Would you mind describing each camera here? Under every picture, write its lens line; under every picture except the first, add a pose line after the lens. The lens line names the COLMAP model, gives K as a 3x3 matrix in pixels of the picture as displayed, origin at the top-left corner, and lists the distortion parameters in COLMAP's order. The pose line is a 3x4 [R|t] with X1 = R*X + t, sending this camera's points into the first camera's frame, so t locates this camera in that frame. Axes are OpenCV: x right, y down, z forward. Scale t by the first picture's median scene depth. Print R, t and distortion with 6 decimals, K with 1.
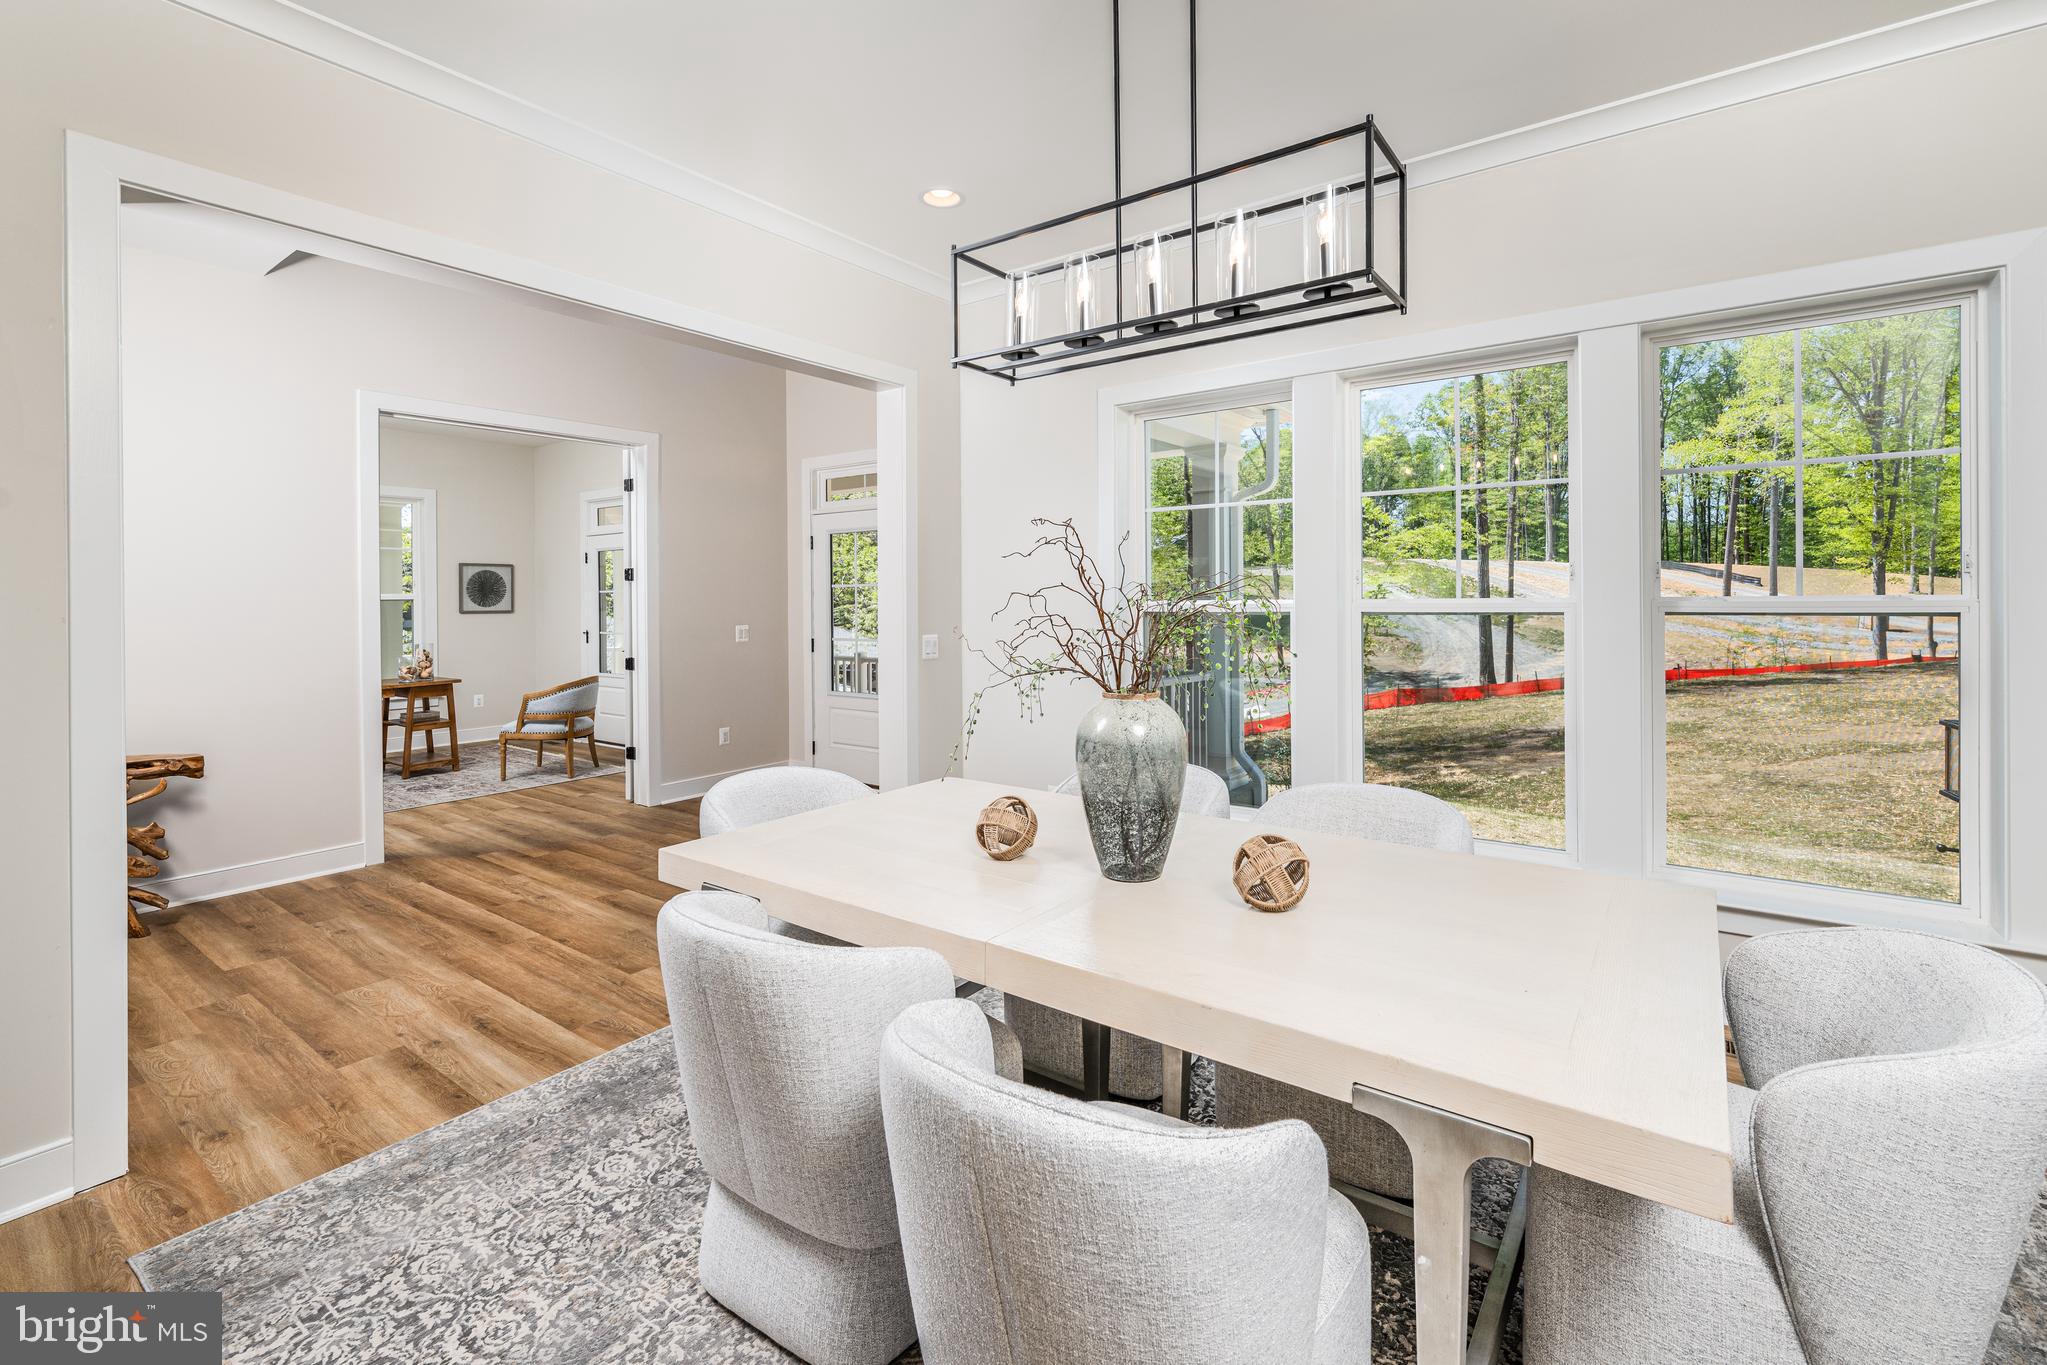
lens RADIAL K [[900.5, 0, 1033.4], [0, 900.5, 624.3], [0, 0, 1]] dist [0.002797, 0.000226]
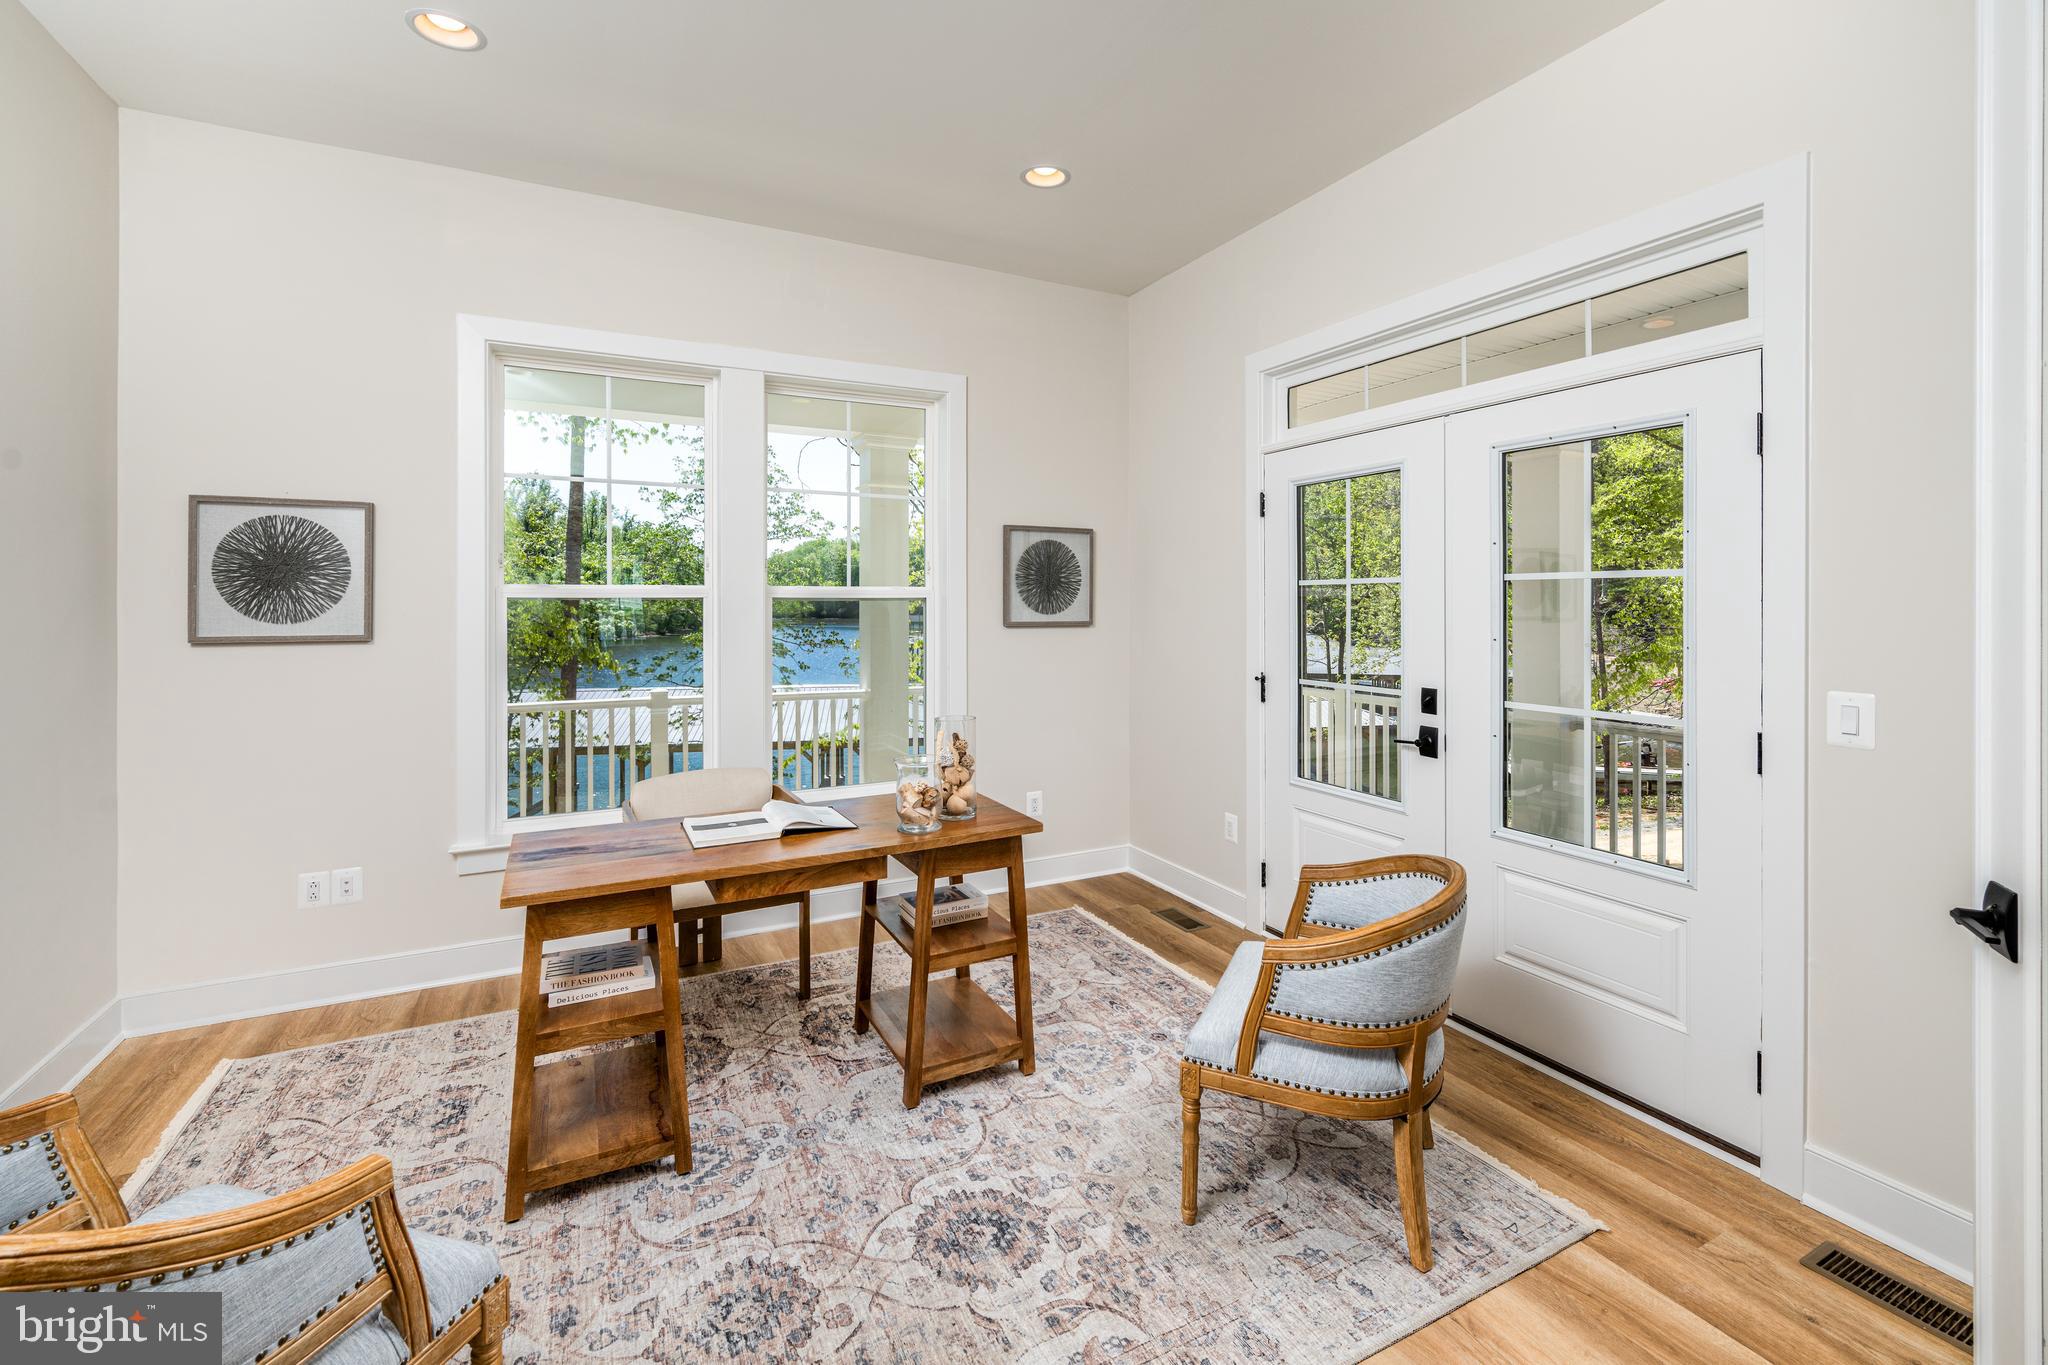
lens RADIAL K [[901.0, 0, 1033.9], [0, 901.0, 624.2], [0, 0, 1]] dist [0.002797, 0.000226]
pose [[0.890841, 0.016097, -0.454031, -0.396858], [-0.018277, 0.999833, -0.000414, -0.013644], [0.453948, 0.008667, 0.890986, 0.566953]]
